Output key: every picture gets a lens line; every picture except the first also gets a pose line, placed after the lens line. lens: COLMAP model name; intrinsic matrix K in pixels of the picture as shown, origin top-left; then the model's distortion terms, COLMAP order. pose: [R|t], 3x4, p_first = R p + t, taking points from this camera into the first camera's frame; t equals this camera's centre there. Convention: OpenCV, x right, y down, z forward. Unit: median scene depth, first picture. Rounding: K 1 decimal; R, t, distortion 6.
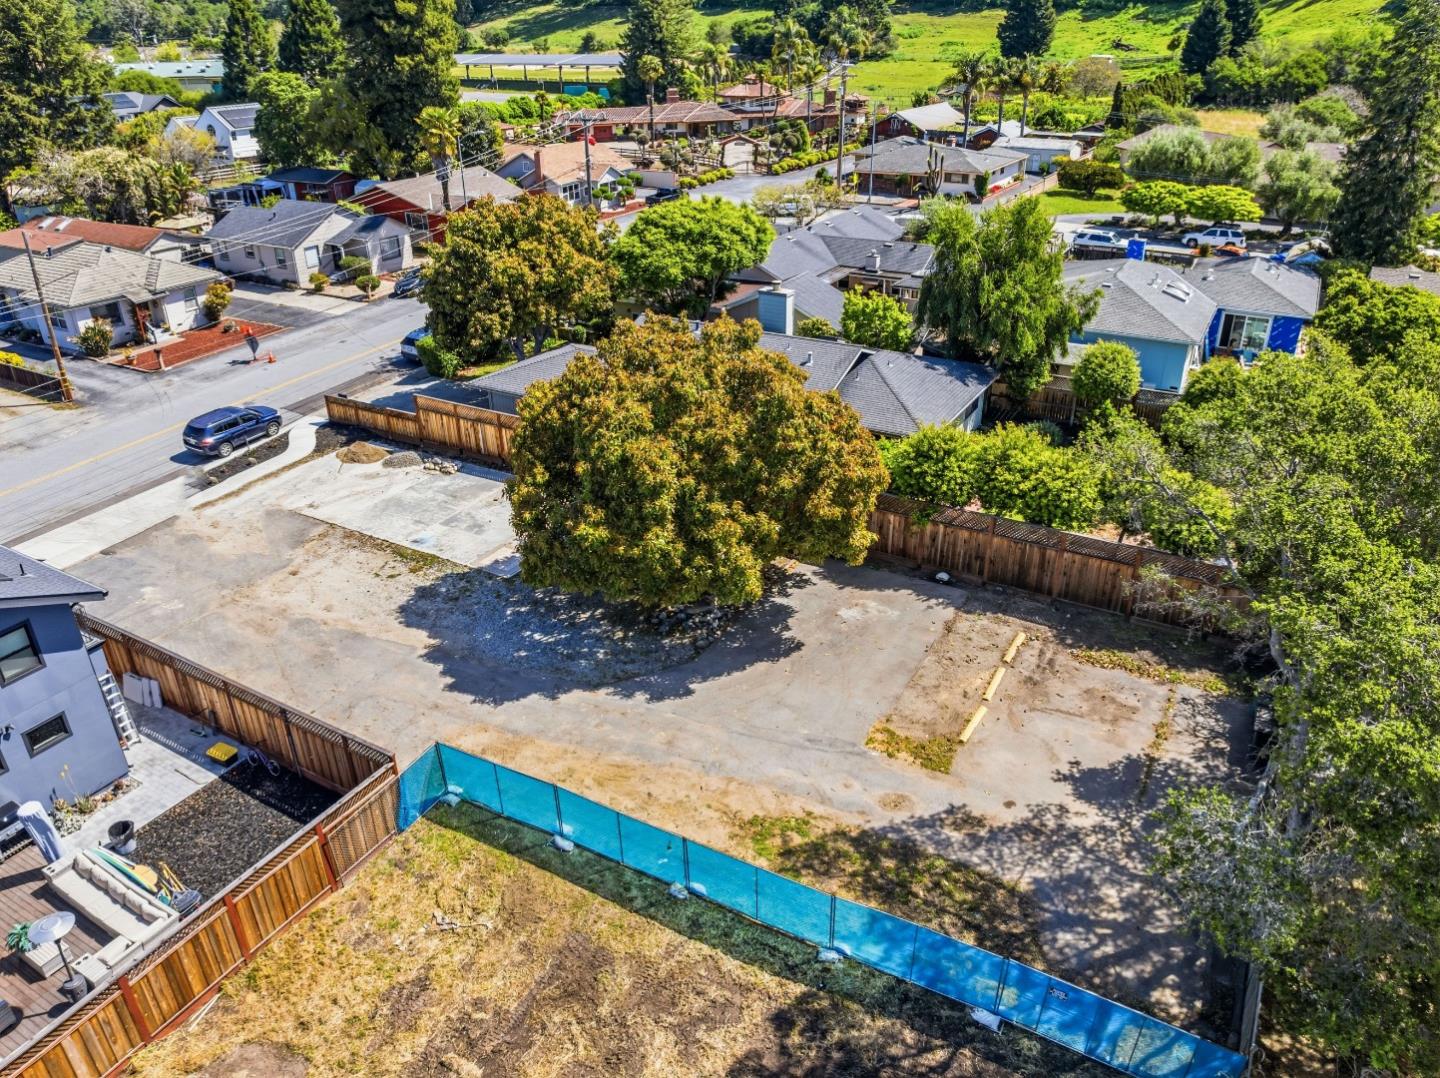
lens RADIAL K [[1019.2, 0, 723.0], [0, 1019.2, 534.0], [0, 0, 1]] dist [-0.043031, 0.005702]
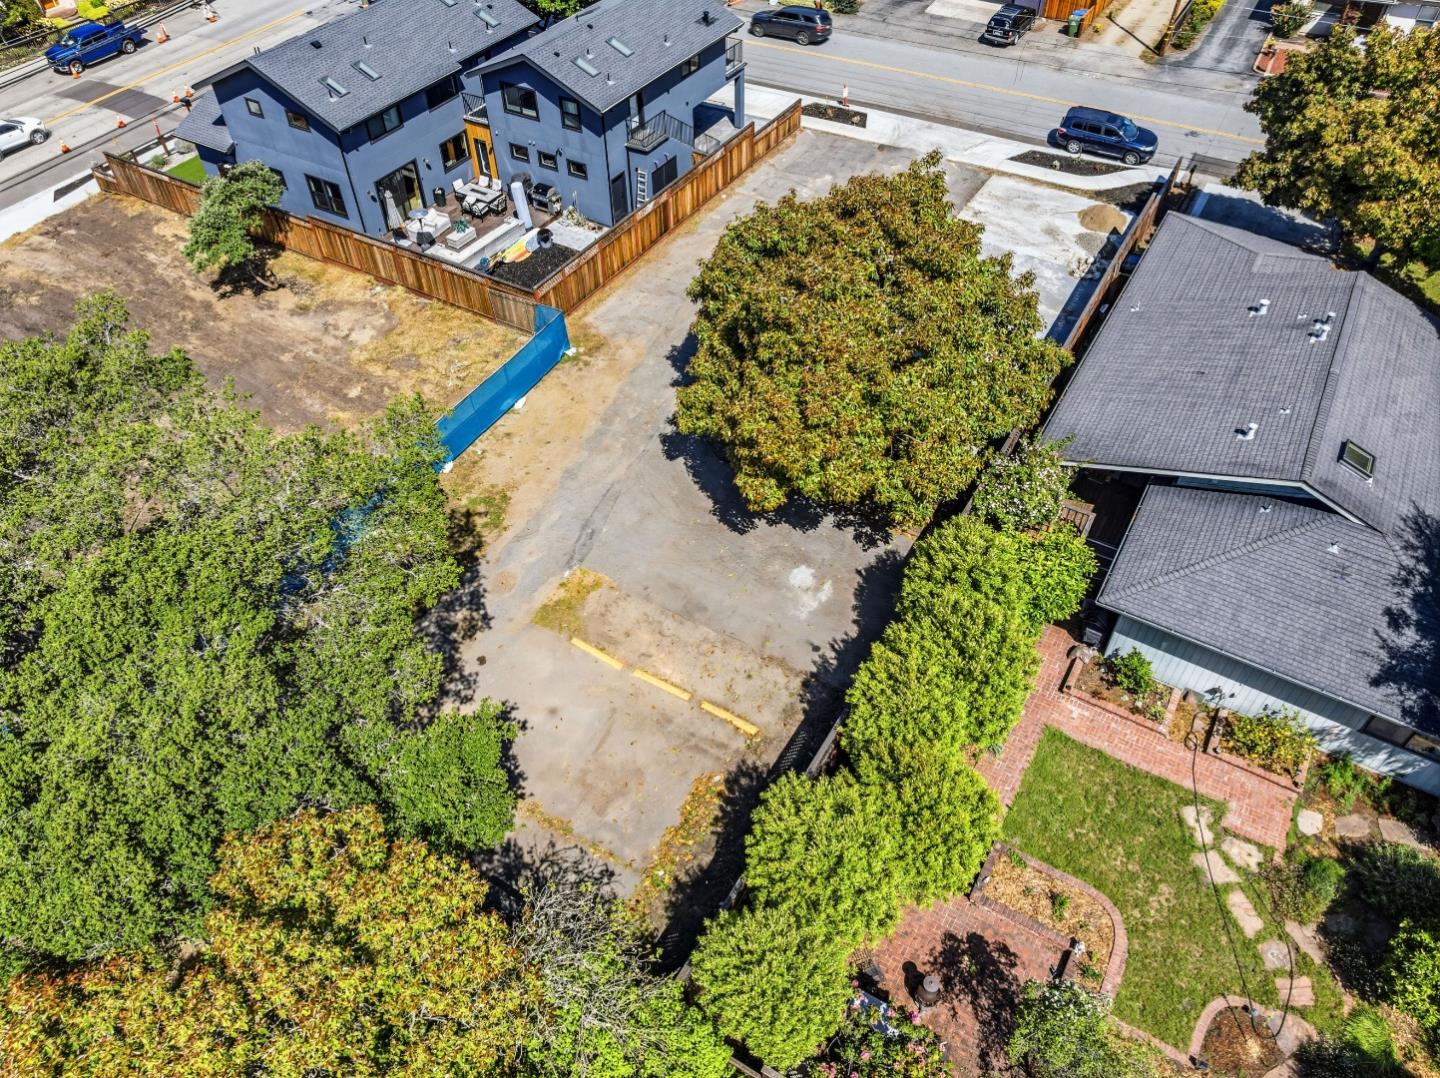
lens RADIAL K [[1019.2, 0, 716.6], [0, 1019.2, 540.3], [0, 0, 1]] dist [-0.043031, 0.005702]
pose [[-0.023984, 0.732791, -0.680031, 0.579152], [-0.449041, 0.599849, 0.662226, -0.403993], [0.893189, 0.321245, 0.314667, 0.528083]]
